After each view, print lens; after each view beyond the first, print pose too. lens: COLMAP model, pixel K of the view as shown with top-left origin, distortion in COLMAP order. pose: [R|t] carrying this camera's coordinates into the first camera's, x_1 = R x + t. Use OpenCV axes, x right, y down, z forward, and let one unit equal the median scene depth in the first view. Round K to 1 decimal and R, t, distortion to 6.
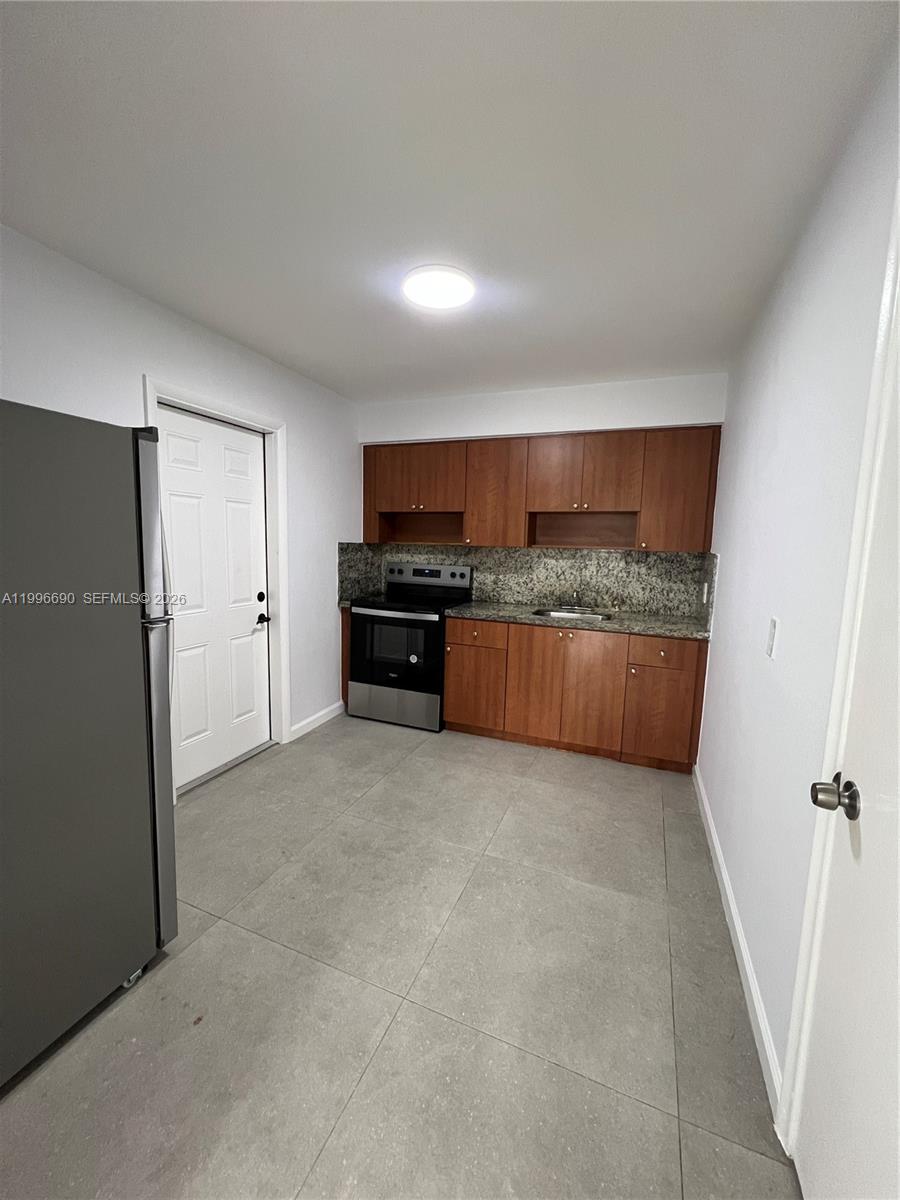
lens RADIAL K [[478.4, 0, 448.3], [0, 478.4, 598.1], [0, 0, 1]] dist [-0.003275, -0.000154]
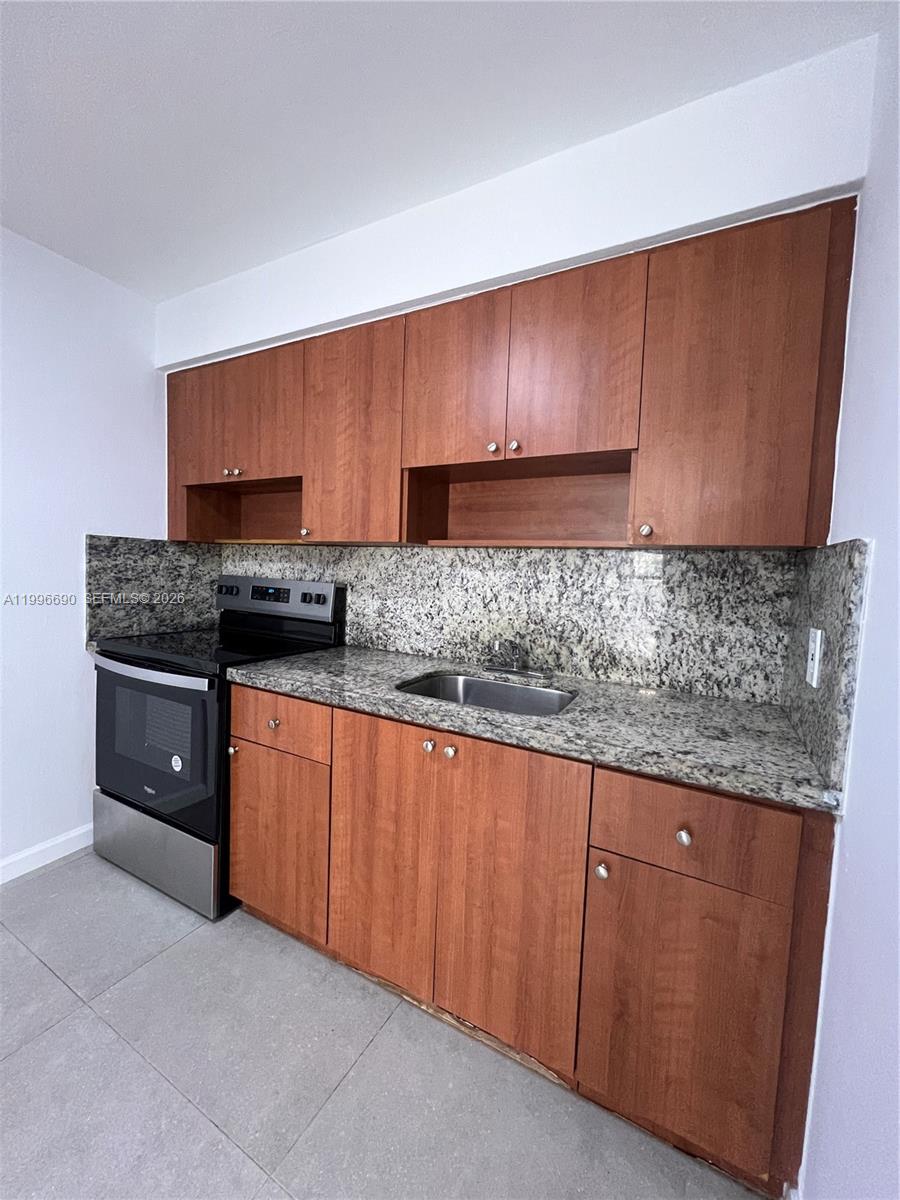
lens RADIAL K [[481.3, 0, 450.2], [0, 481.3, 599.7], [0, 0, 1]] dist [0.000283, 0.000300]
pose [[0.993903, 0.018501, -0.108696, 0.253654], [-0.024315, 0.998330, -0.052411, -0.023304], [0.107545, 0.054734, 0.992692, 0.508250]]
